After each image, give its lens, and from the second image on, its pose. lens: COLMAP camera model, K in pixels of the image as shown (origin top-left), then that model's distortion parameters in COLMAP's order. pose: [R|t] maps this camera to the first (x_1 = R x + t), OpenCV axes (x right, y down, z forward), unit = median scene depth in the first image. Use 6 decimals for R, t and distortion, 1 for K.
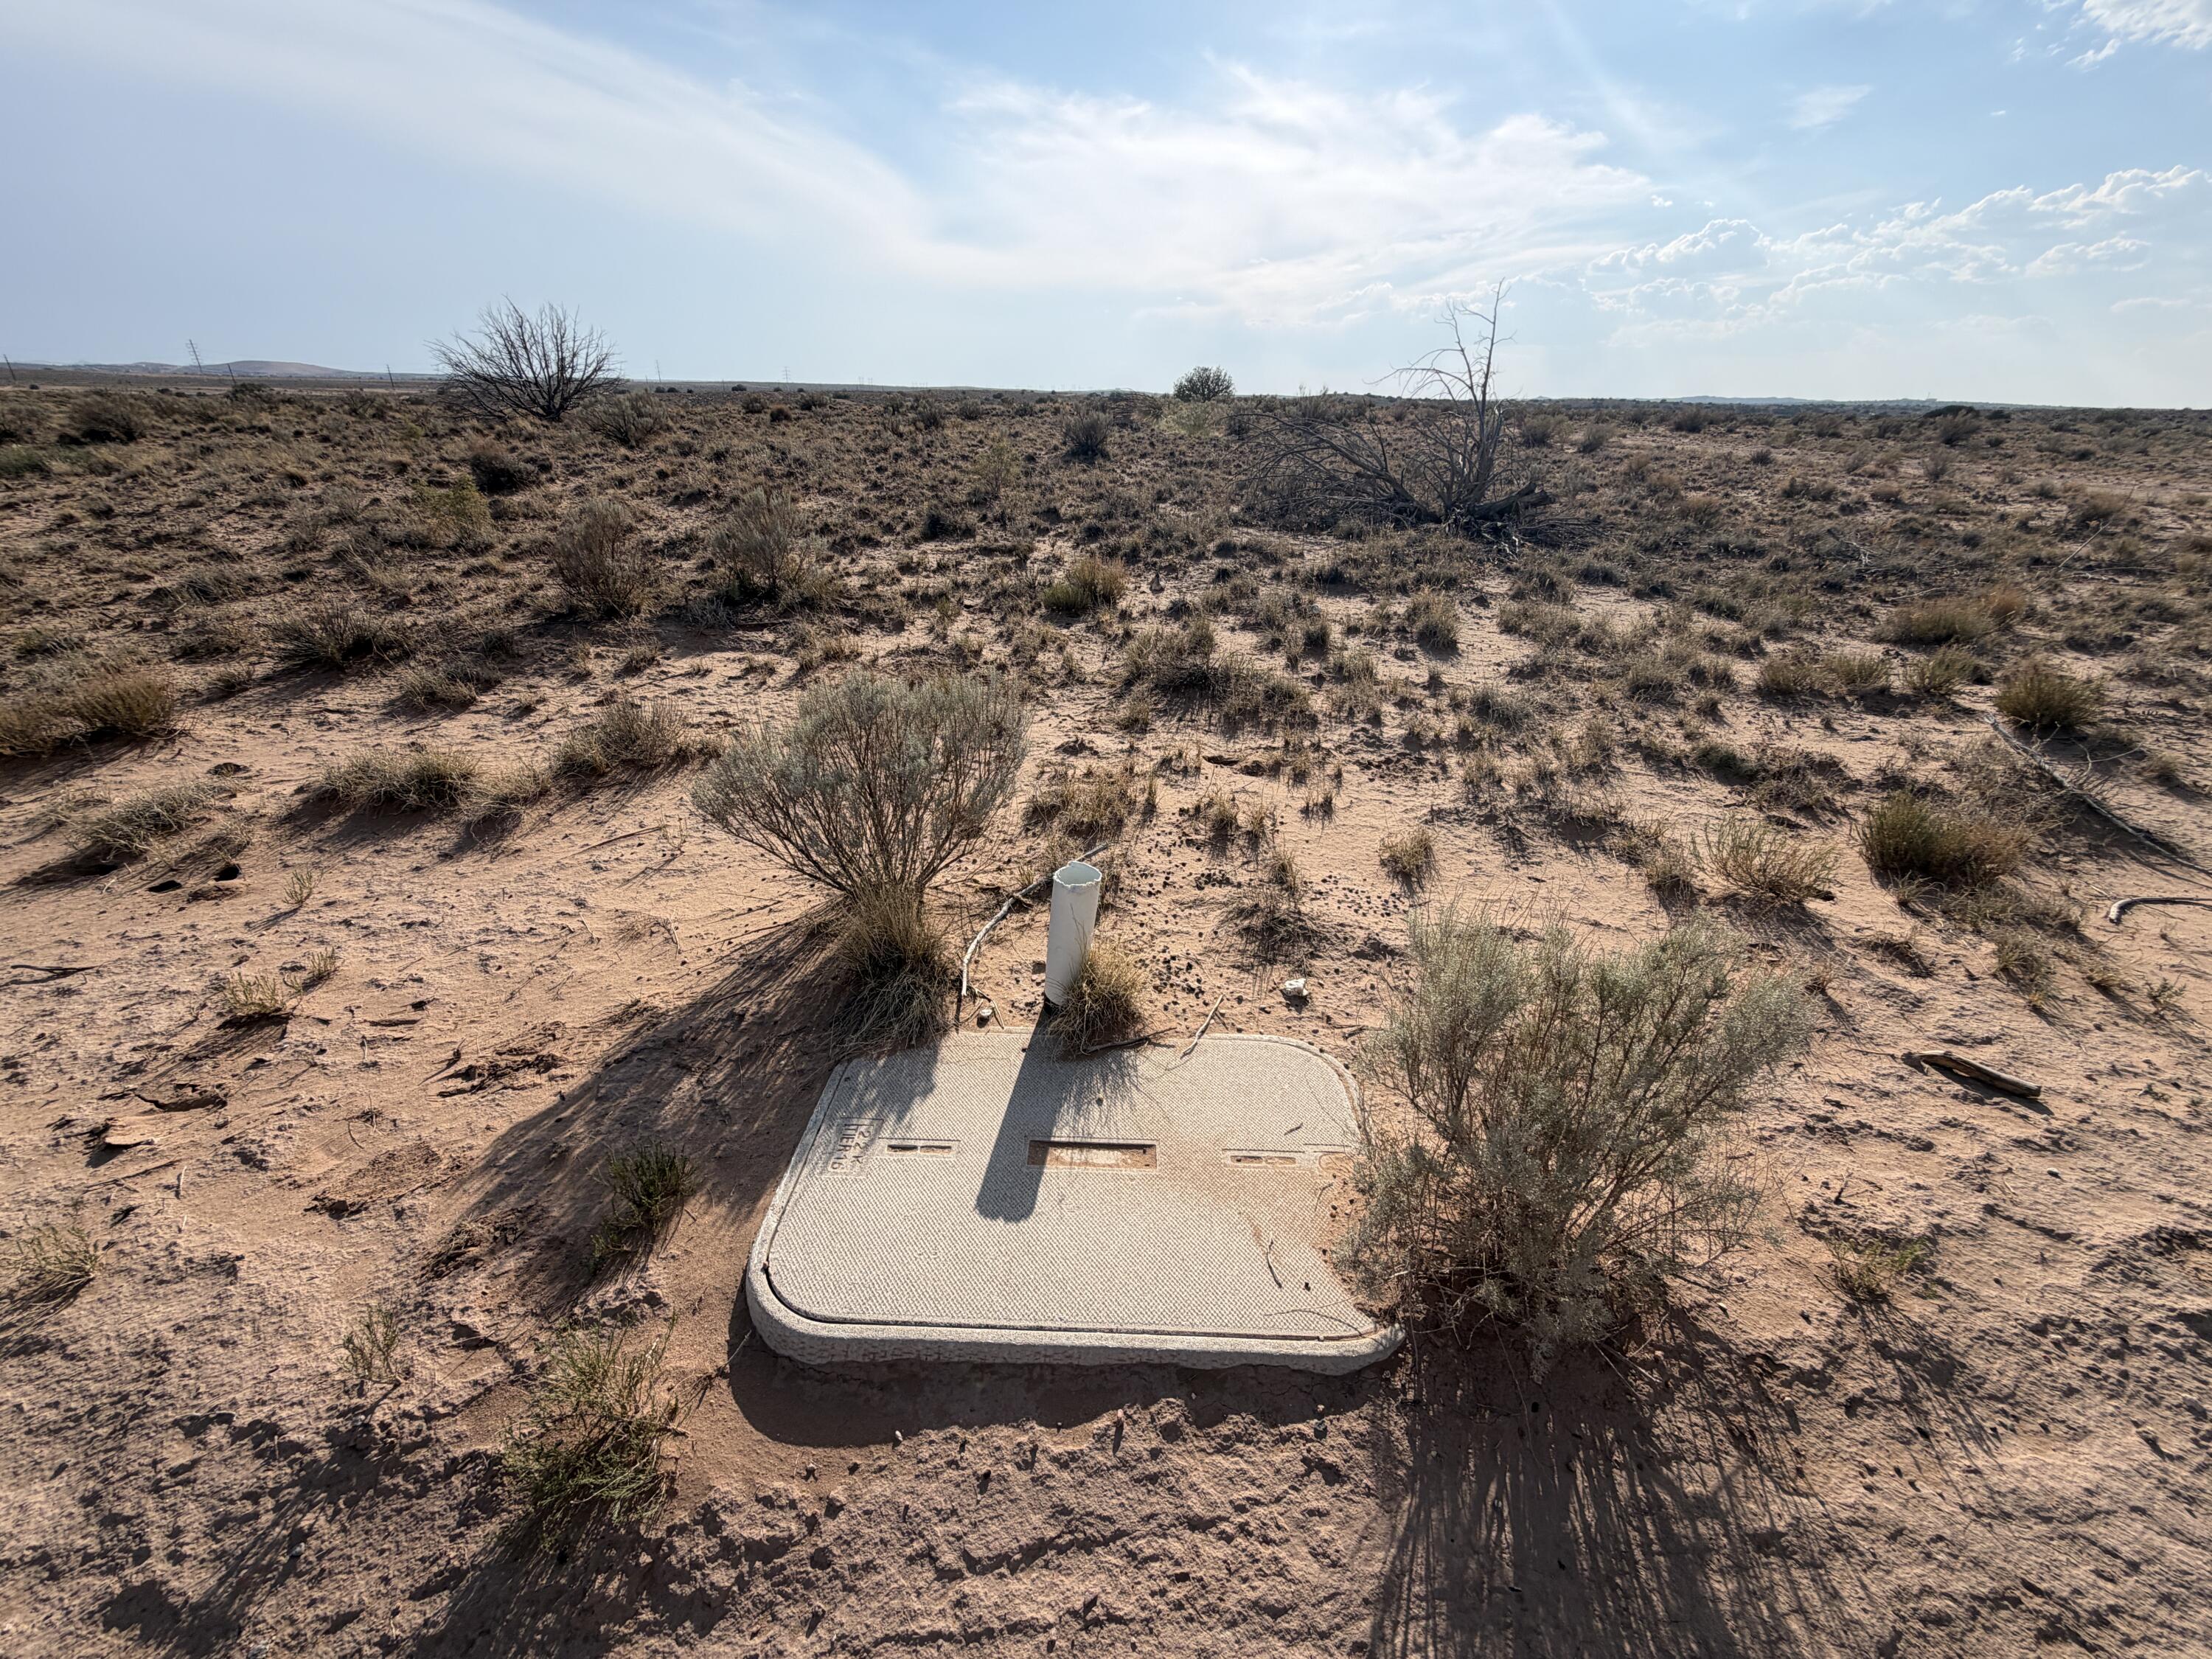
lens RADIAL K [[863.5, 0, 1106.0], [0, 863.5, 829.5], [0, 0, 1]] dist [-0.001918, 0.000345]
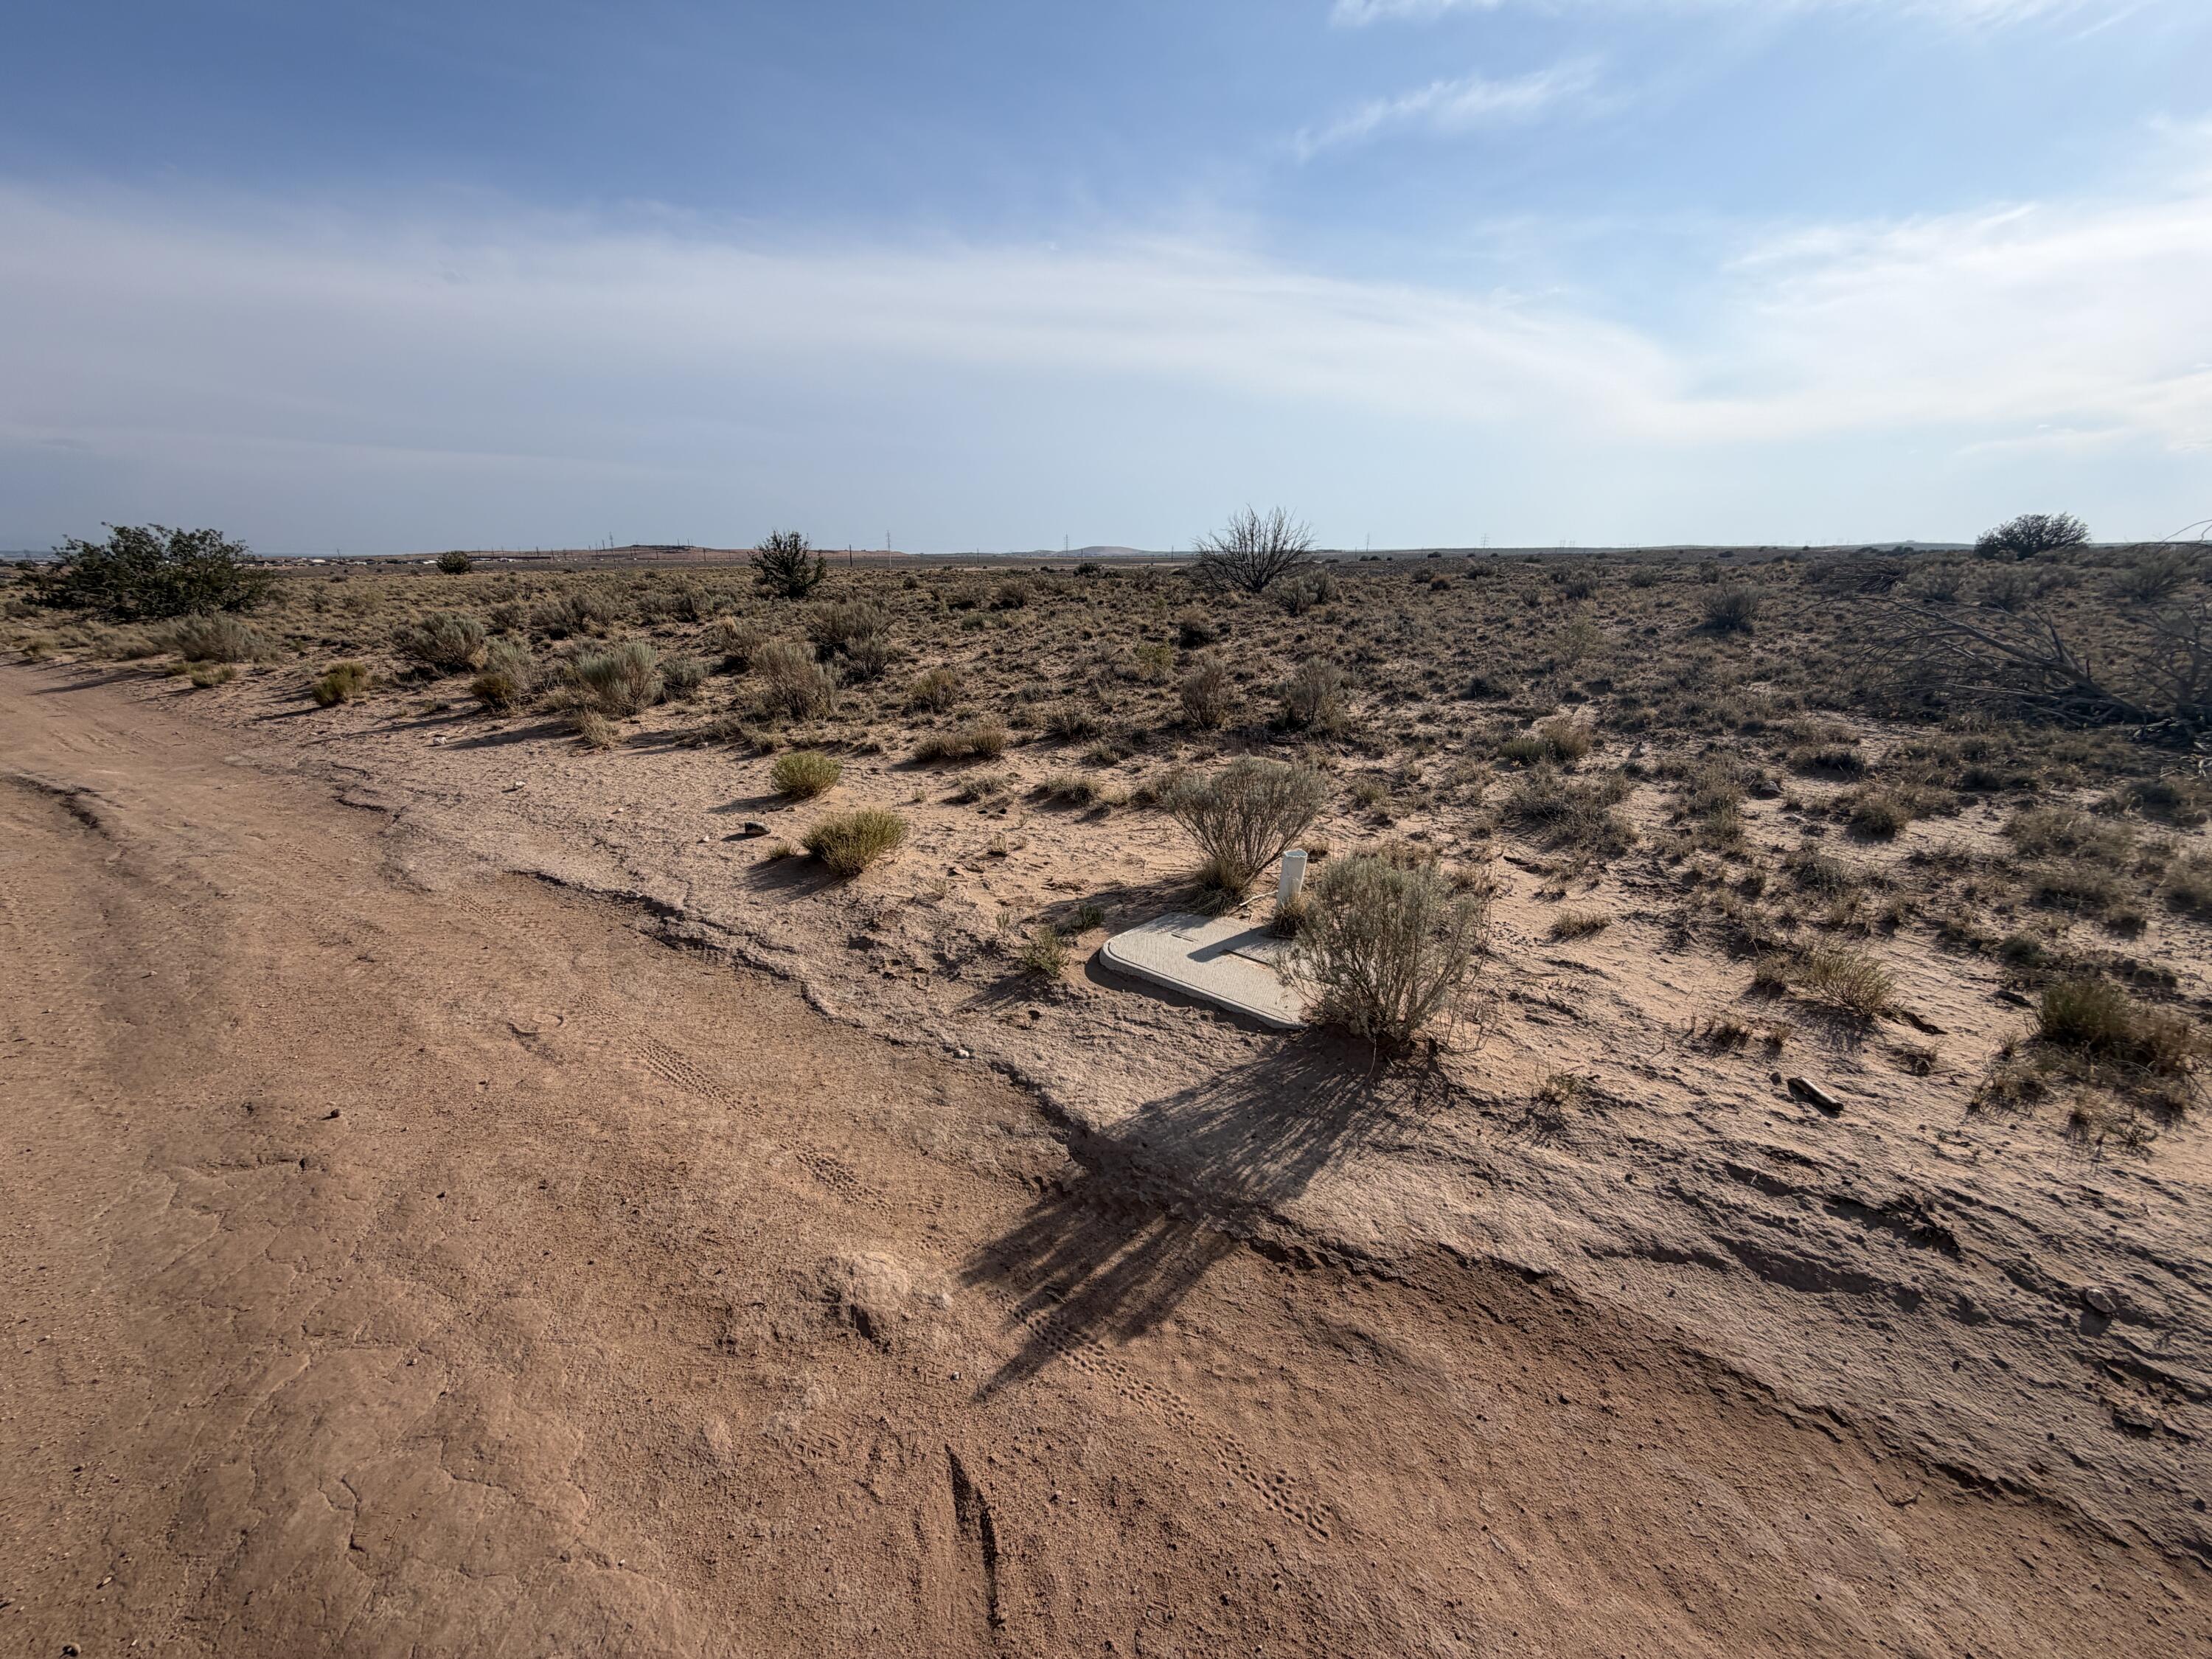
lens RADIAL K [[863.5, 0, 1106.0], [0, 863.5, 829.5], [0, 0, 1]] dist [-0.001918, 0.000345]
pose [[0.762194, 0.166599, -0.625544, 0.417279], [-0.268304, 0.960711, -0.071052, 0.124586], [0.589129, 0.221991, 0.776947, -0.401586]]
